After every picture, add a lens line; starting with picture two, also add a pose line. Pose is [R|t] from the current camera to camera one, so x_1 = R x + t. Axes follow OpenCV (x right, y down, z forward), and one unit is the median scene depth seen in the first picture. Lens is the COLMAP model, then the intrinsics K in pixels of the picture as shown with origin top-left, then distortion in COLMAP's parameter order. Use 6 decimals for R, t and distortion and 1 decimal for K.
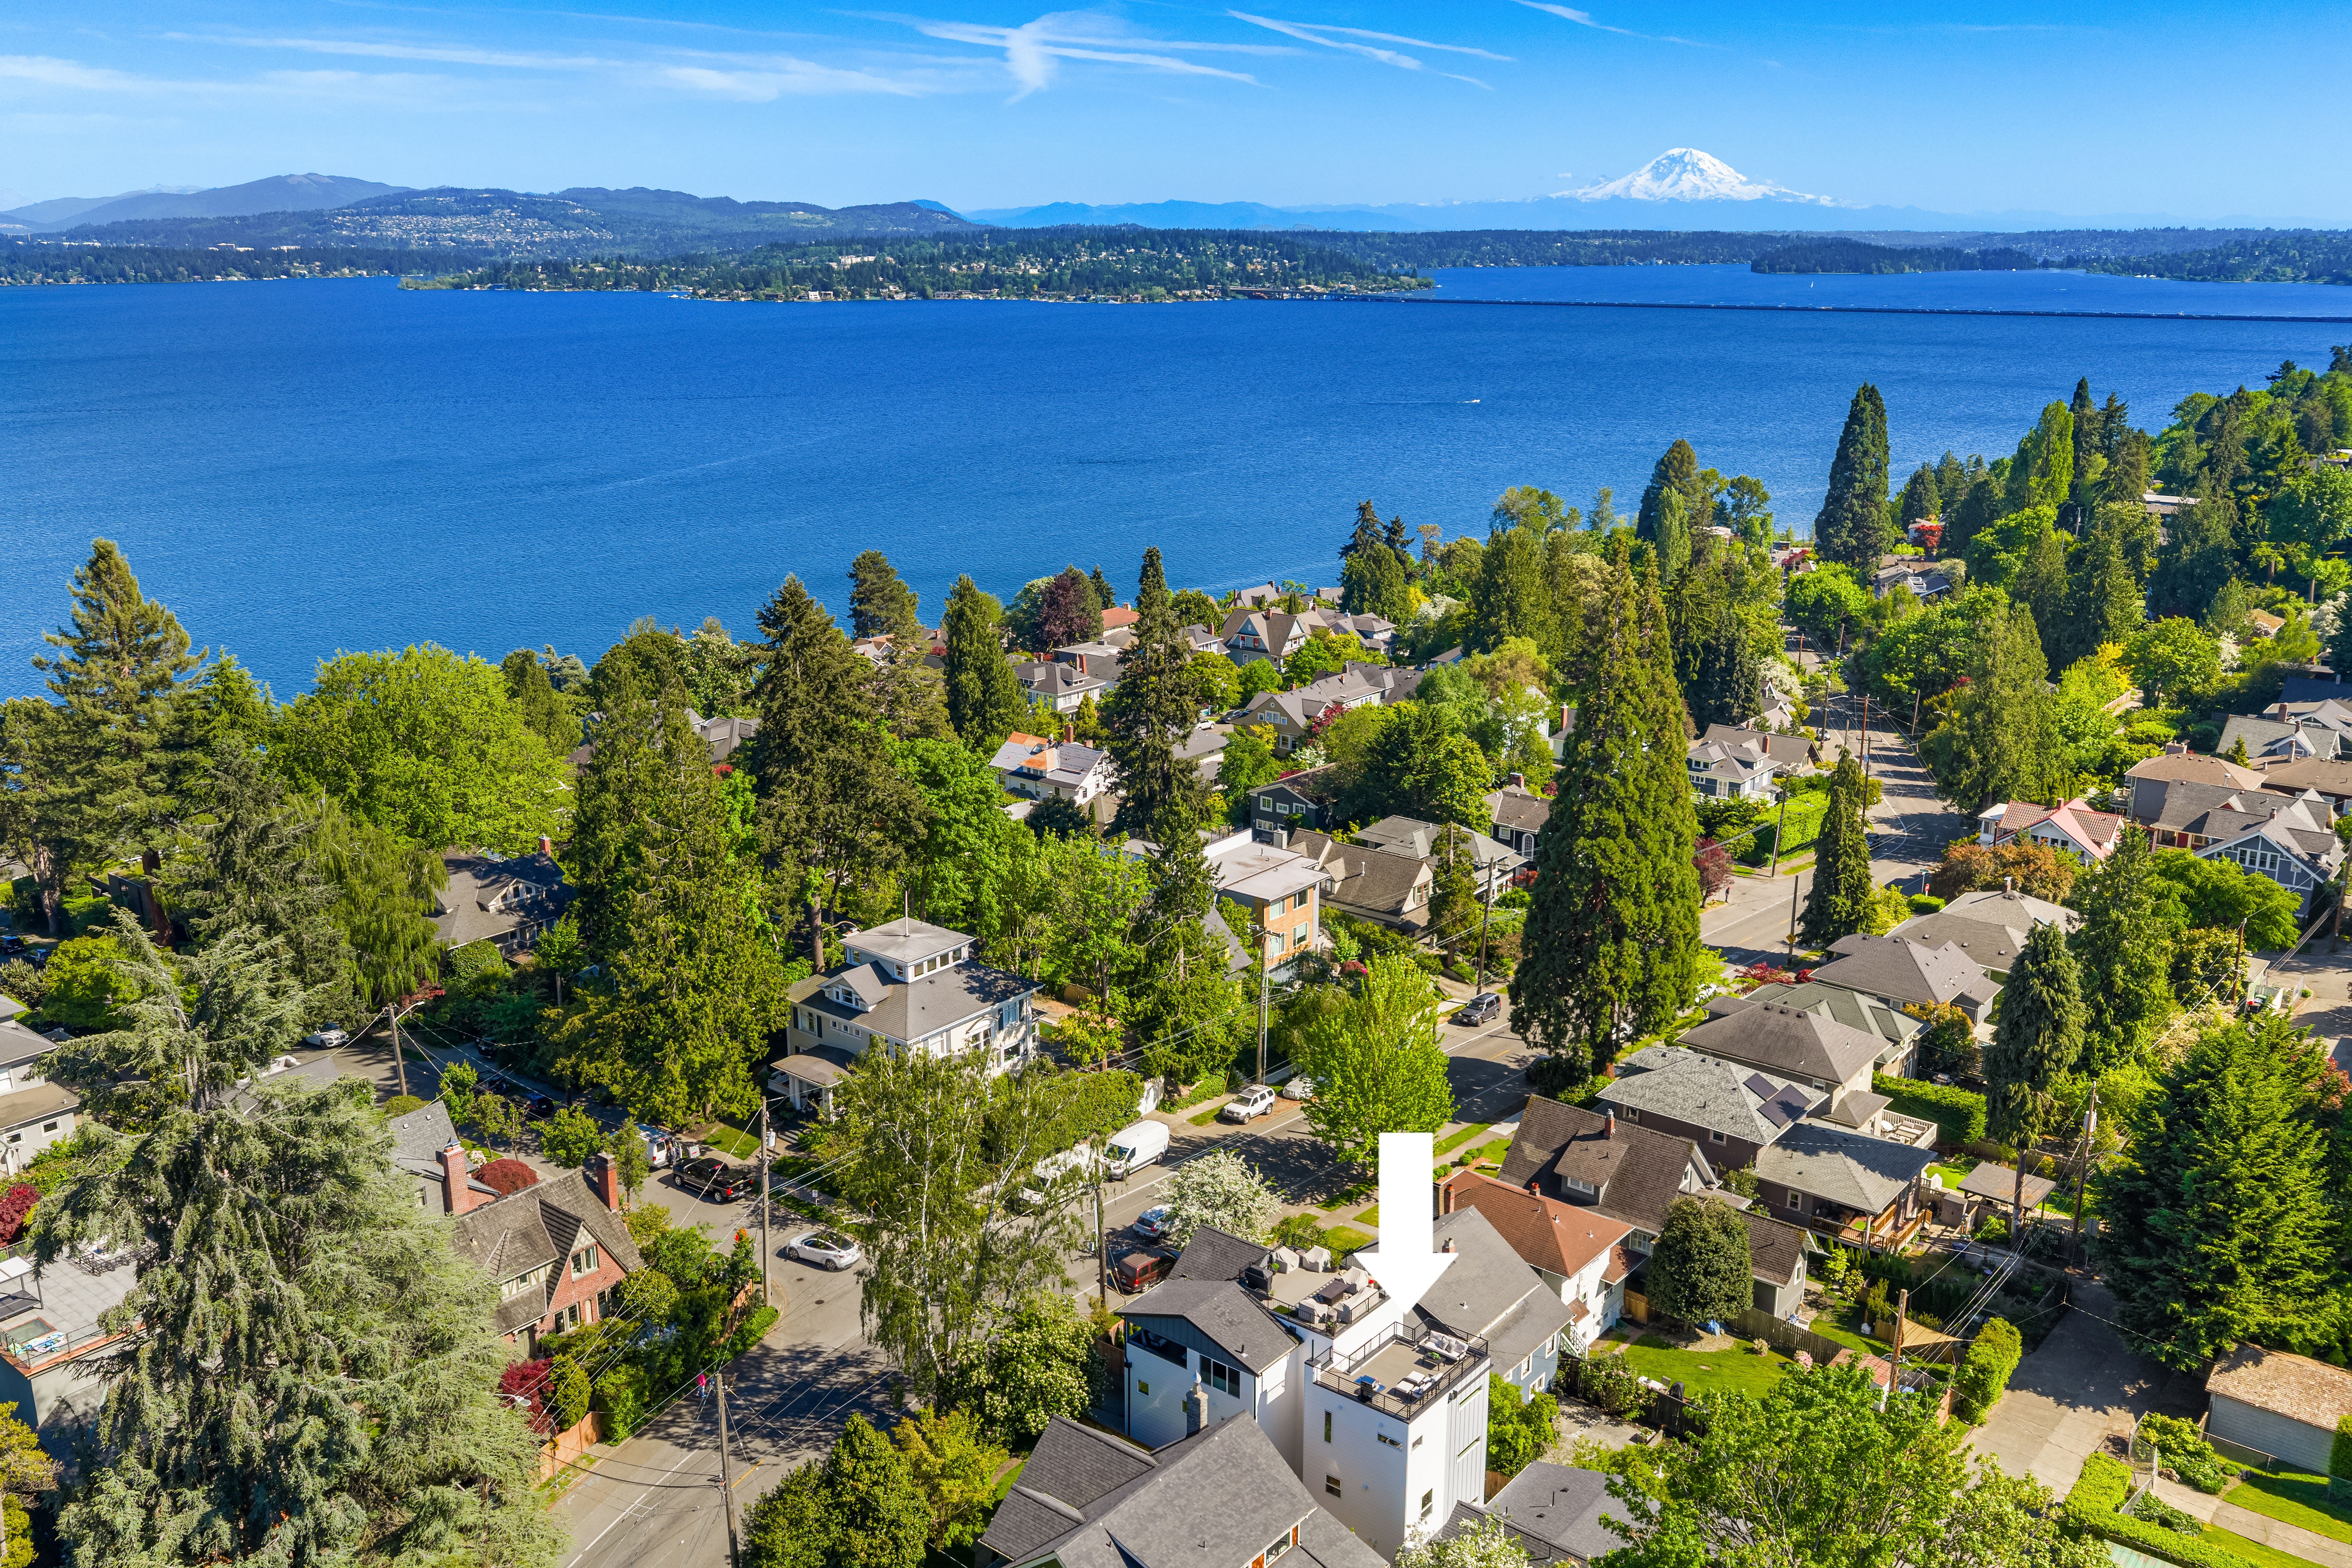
lens RADIAL K [[1939.5, 0, 1133.9], [0, 1939.5, 822.1], [0, 0, 1]] dist [0.017906, -0.019867]
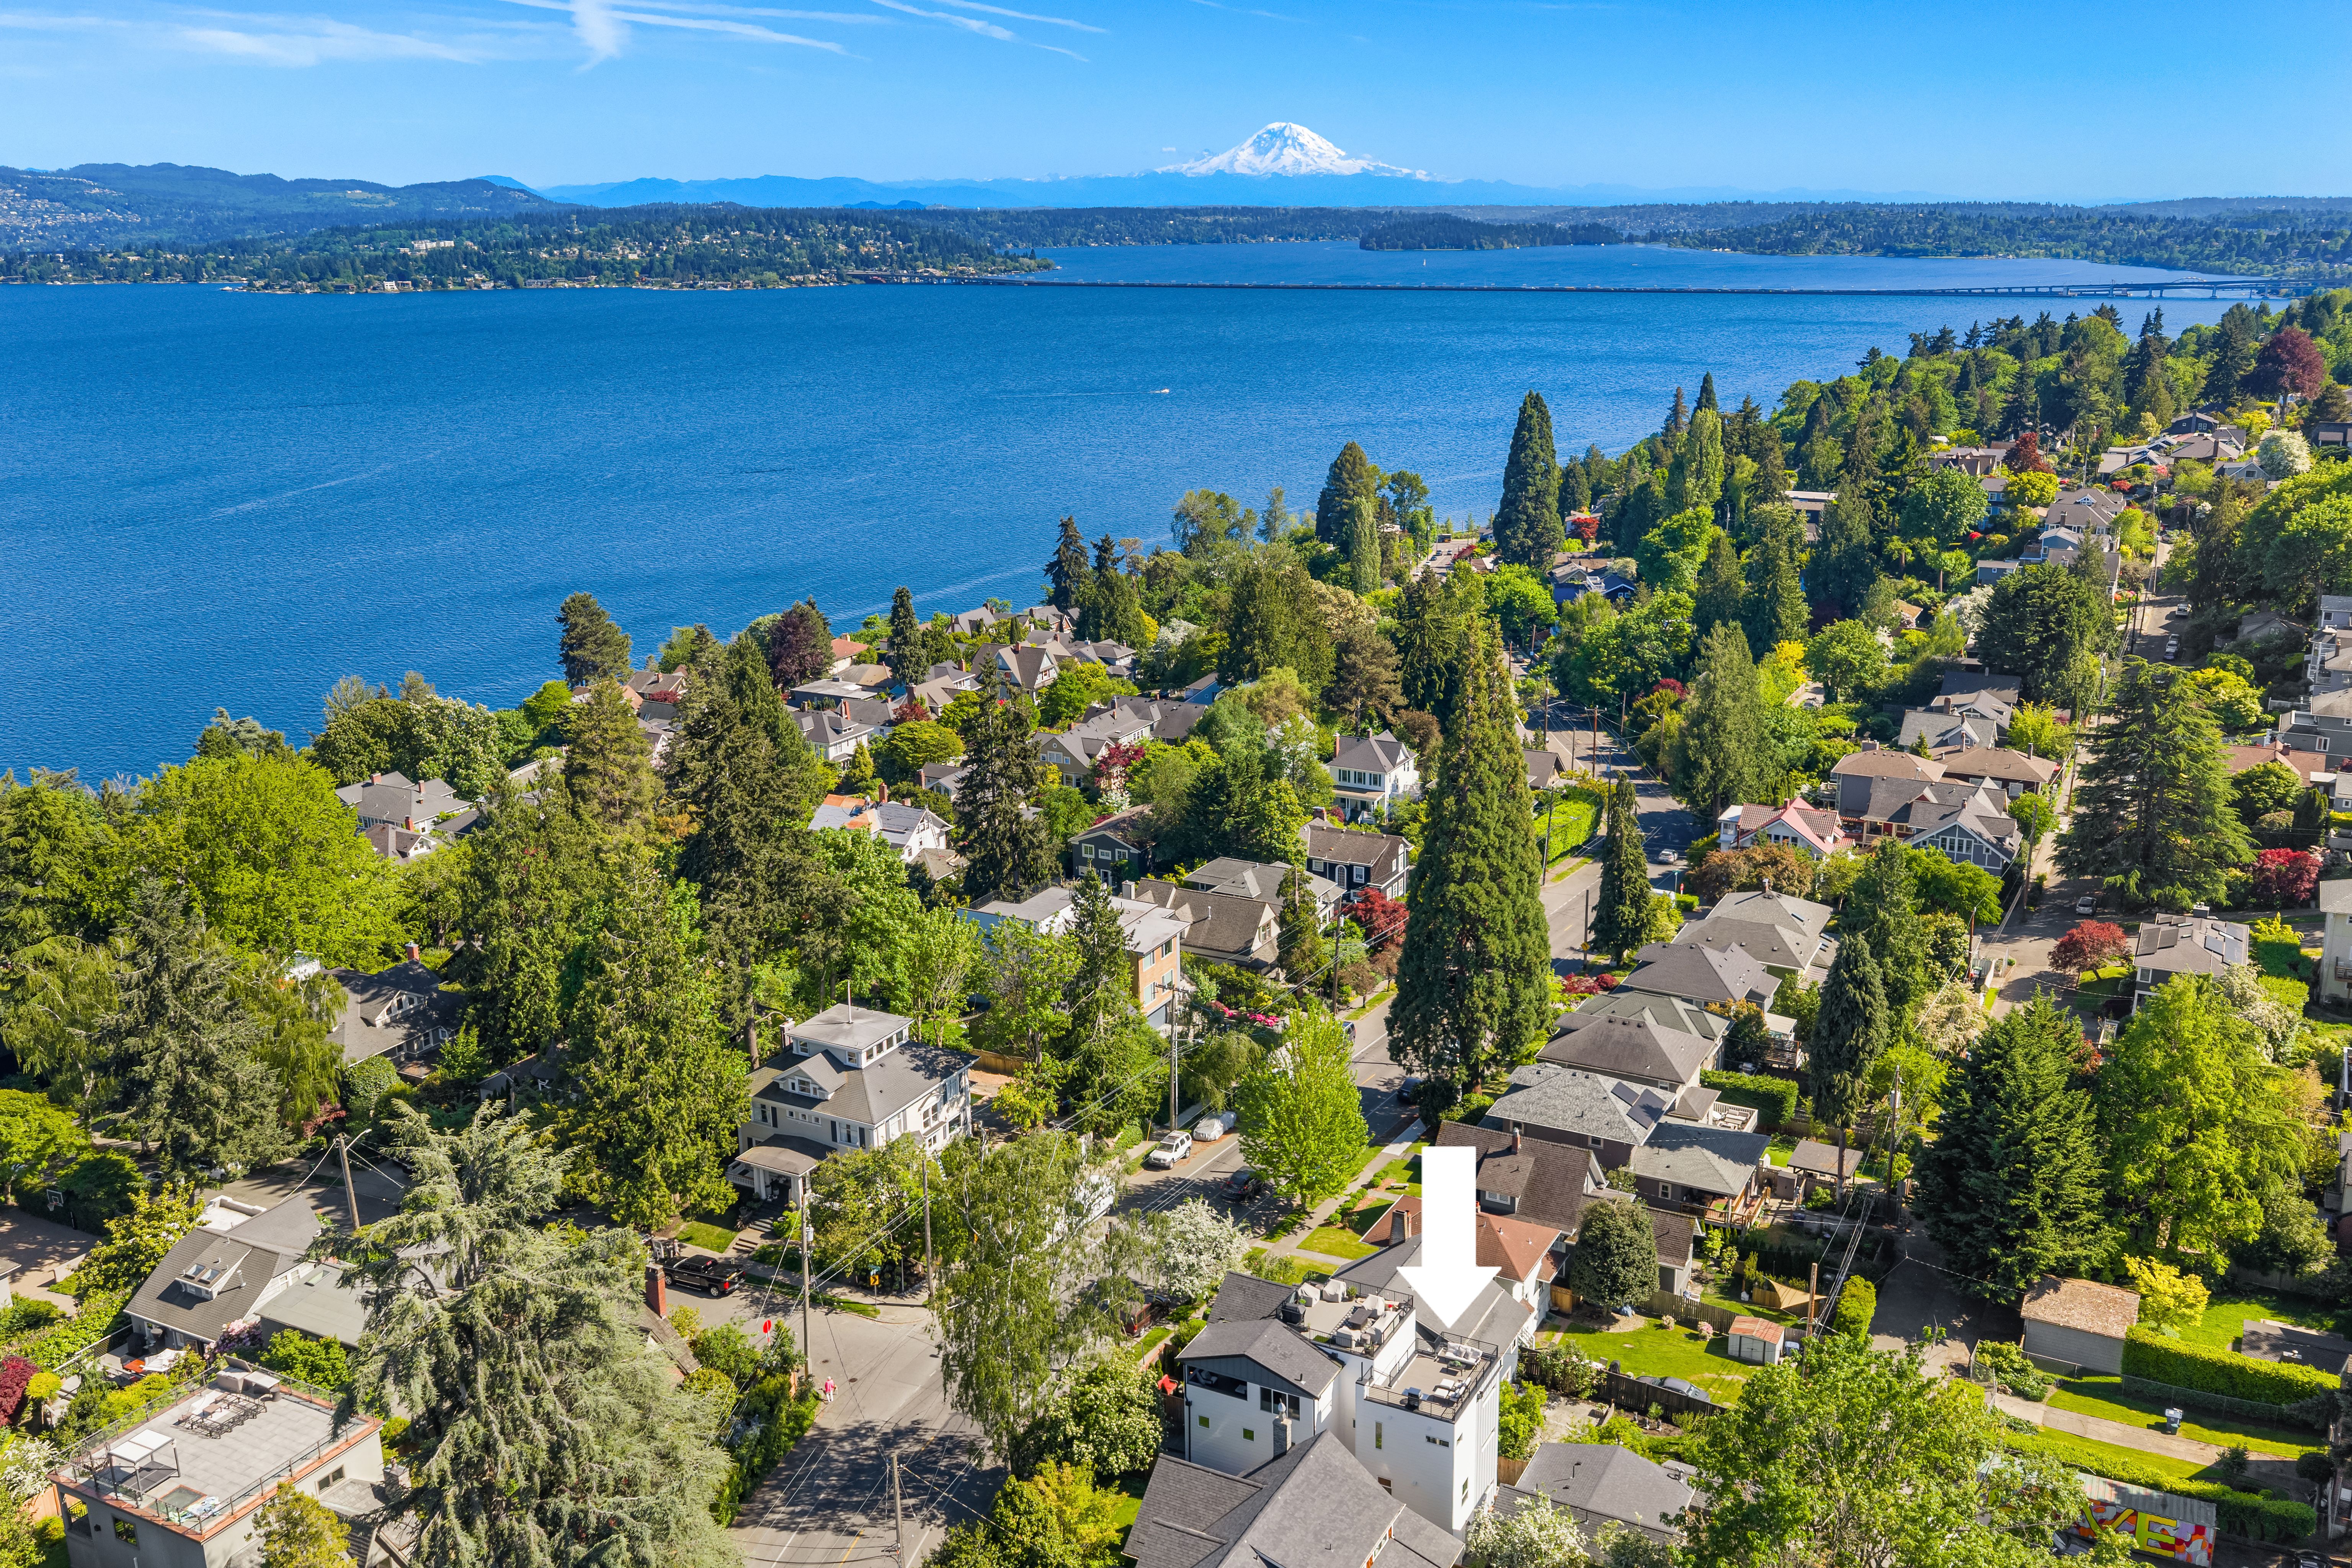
lens RADIAL K [[2020.7, 0, 1162.2], [0, 2020.7, 792.9], [0, 0, 1]] dist [0.034571, -0.063094]
pose [[0.978332, -0.061822, 0.197598, -0.125084], [0.064037, 0.997936, -0.004831, -0.038724], [-0.196891, 0.017380, 0.980271, -0.088034]]
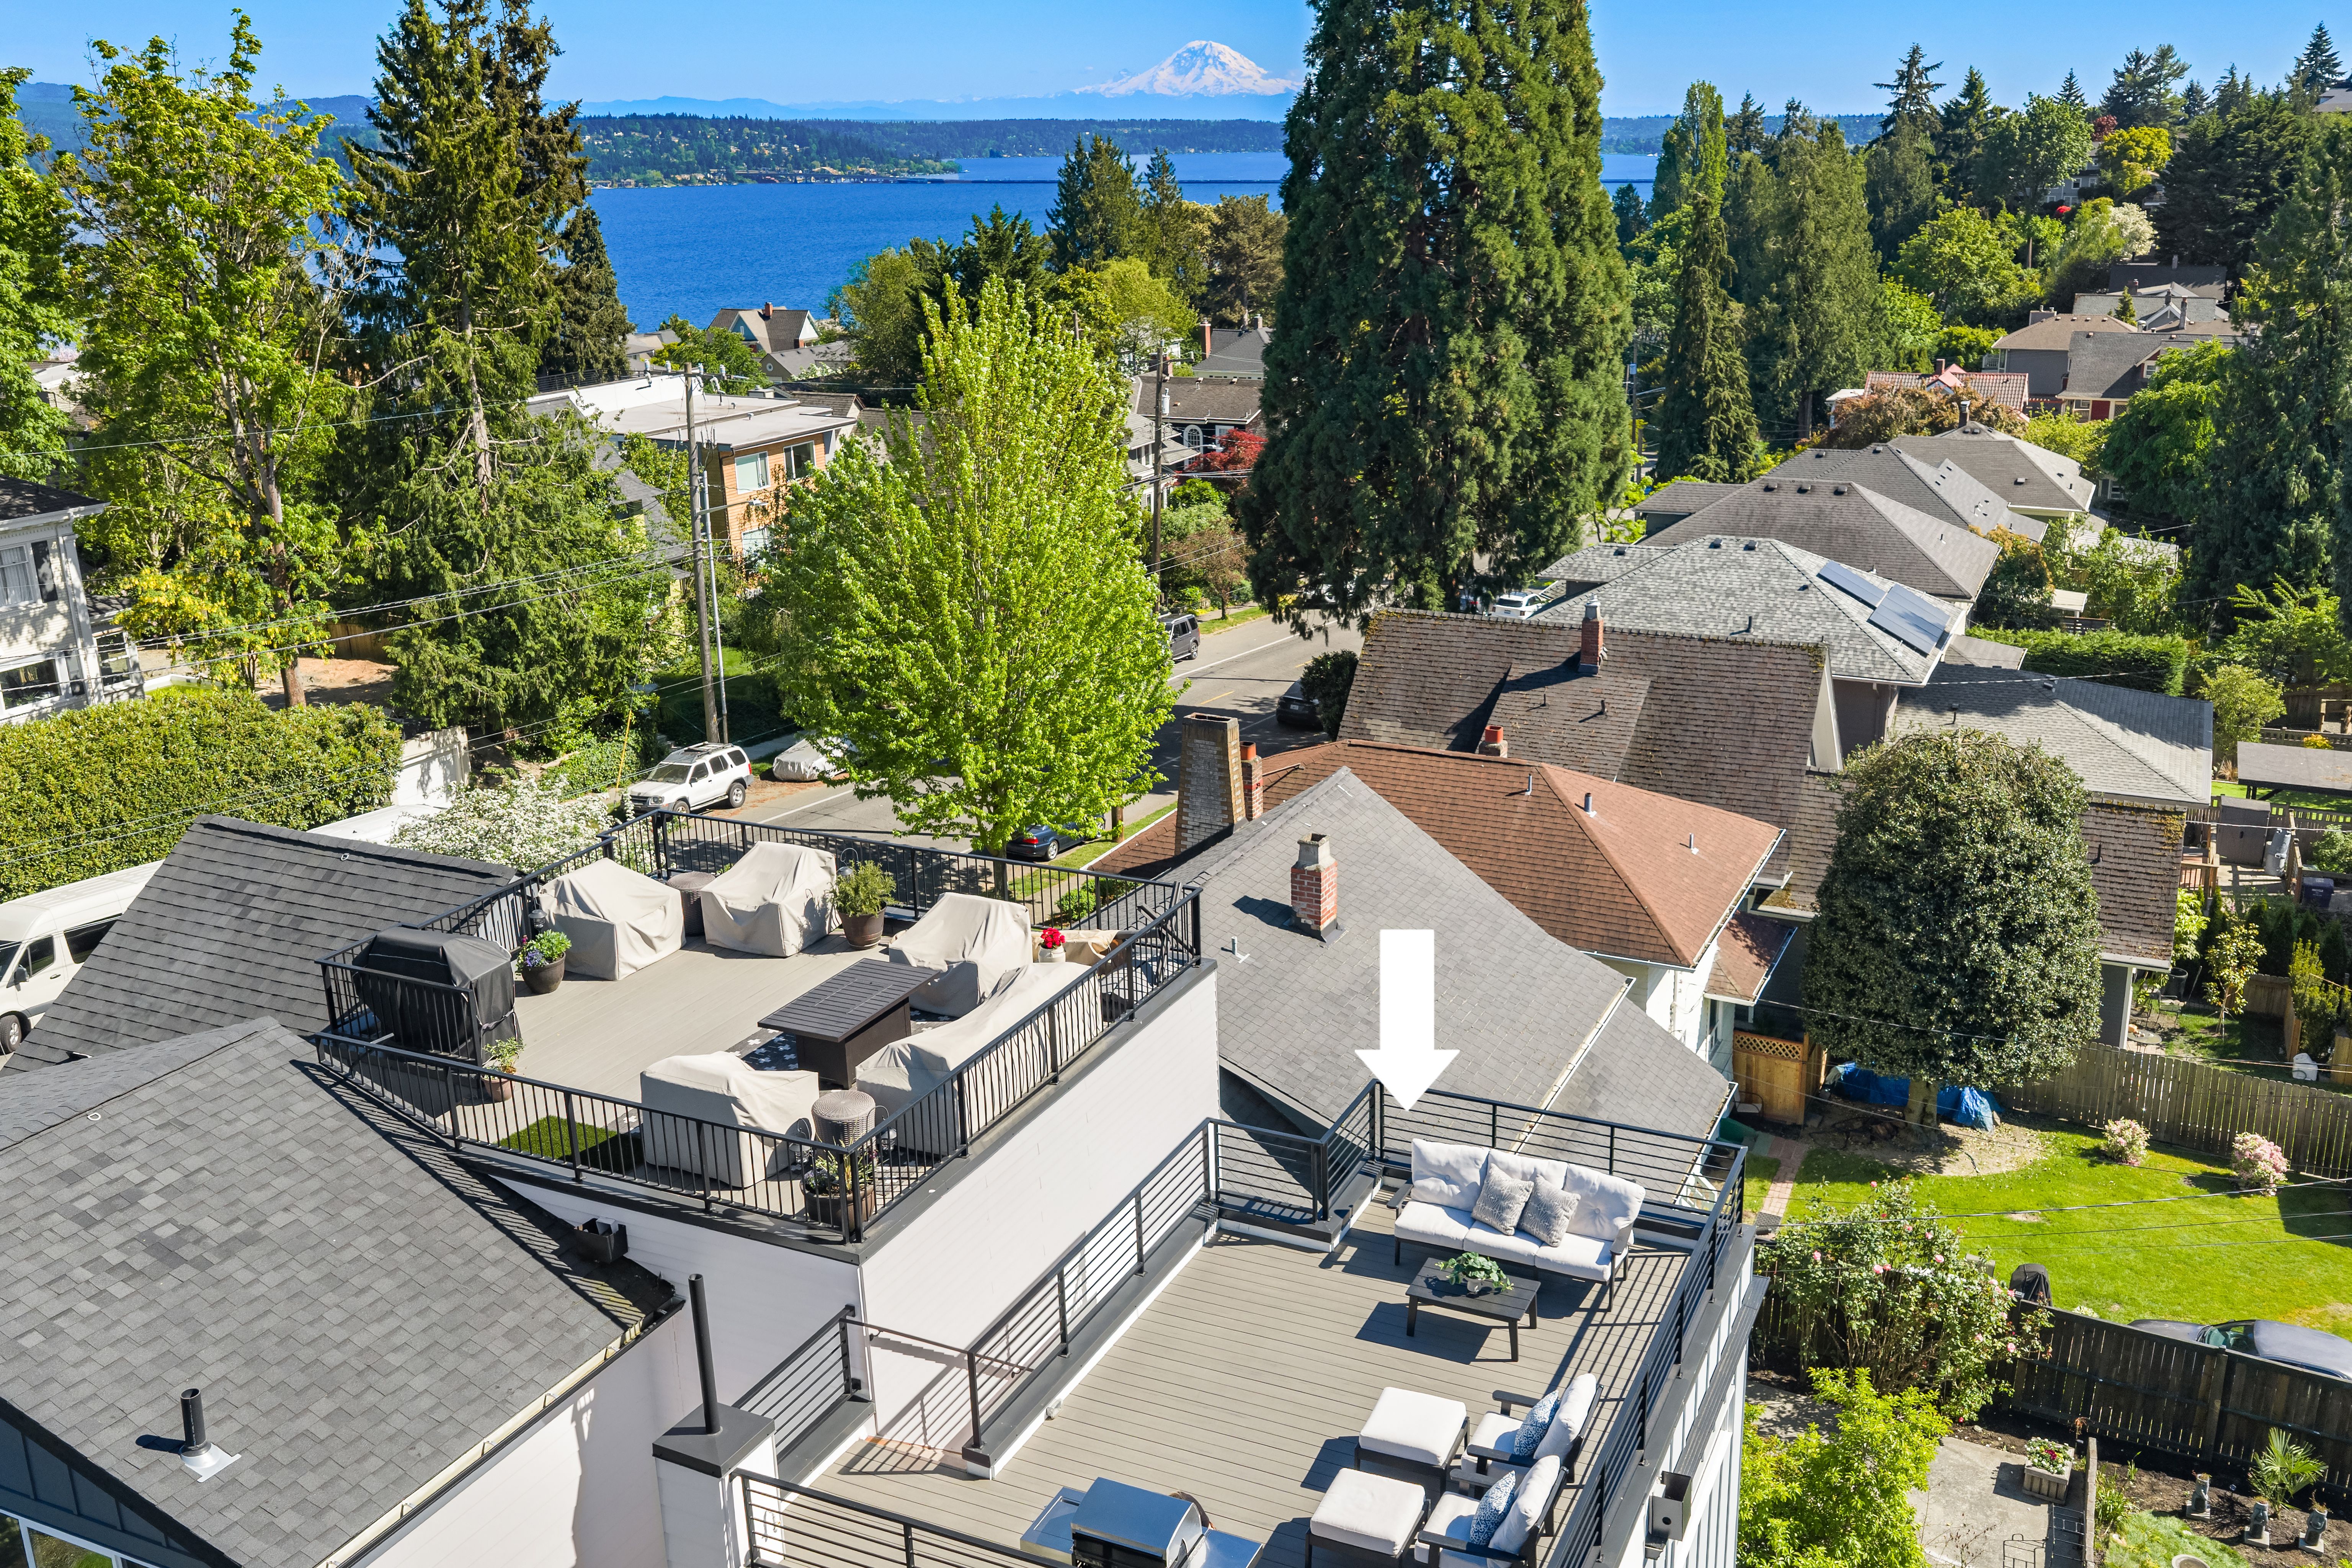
lens RADIAL K [[2020.7, 0, 1162.2], [0, 2020.7, 792.9], [0, 0, 1]] dist [0.034571, -0.063094]
pose [[0.970368, -0.085916, 0.225841, 0.048607], [0.083679, 0.996302, 0.019478, 0.119208], [-0.226679, -0.000003, 0.973969, 0.437894]]
